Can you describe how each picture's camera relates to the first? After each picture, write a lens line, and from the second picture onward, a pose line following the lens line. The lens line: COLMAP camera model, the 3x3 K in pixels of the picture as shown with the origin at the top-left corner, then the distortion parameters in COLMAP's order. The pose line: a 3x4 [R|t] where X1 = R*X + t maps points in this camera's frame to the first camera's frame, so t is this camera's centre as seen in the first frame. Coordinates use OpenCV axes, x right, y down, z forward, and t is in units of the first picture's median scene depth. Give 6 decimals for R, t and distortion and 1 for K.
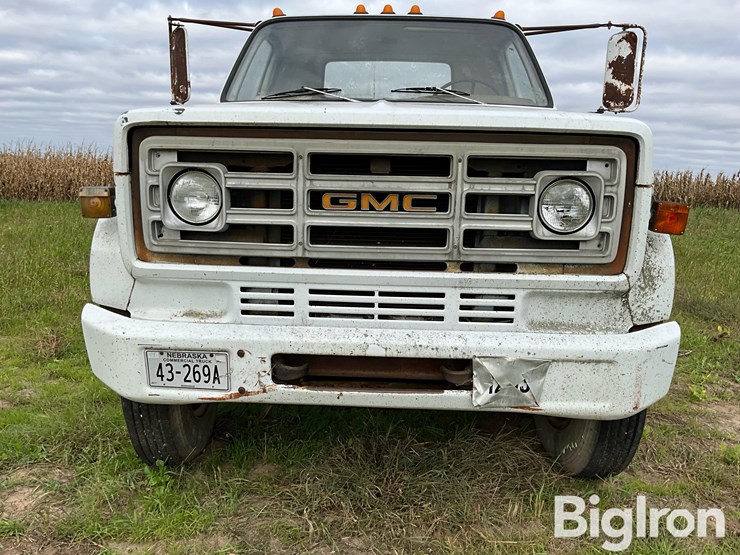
lens RADIAL K [[610.2, 0, 366.3], [0, 610.2, 269.3], [0, 0, 1]] dist [0.125184, -0.240457]
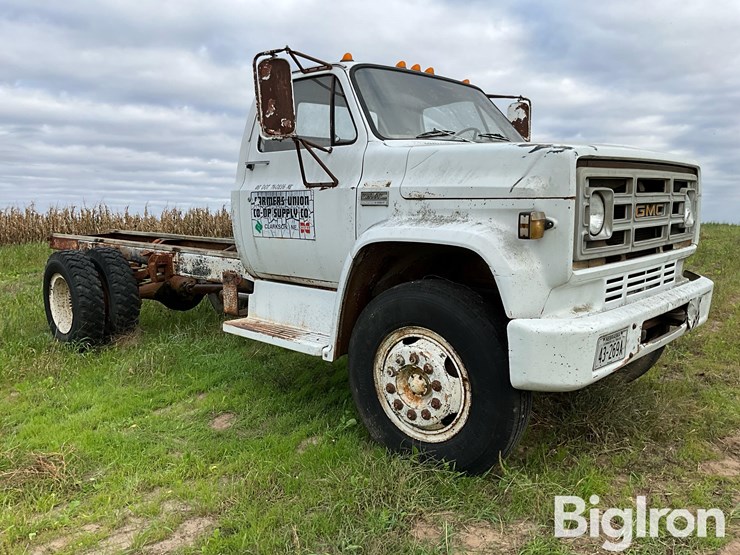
lens RADIAL K [[610.2, 0, 366.3], [0, 610.2, 269.3], [0, 0, 1]] dist [0.125184, -0.240457]
pose [[0.662037, -0.116658, 0.740336, -1.534331], [0.164627, 0.986322, 0.008203, -0.090827], [-0.731167, 0.116448, 0.672186, 0.488711]]
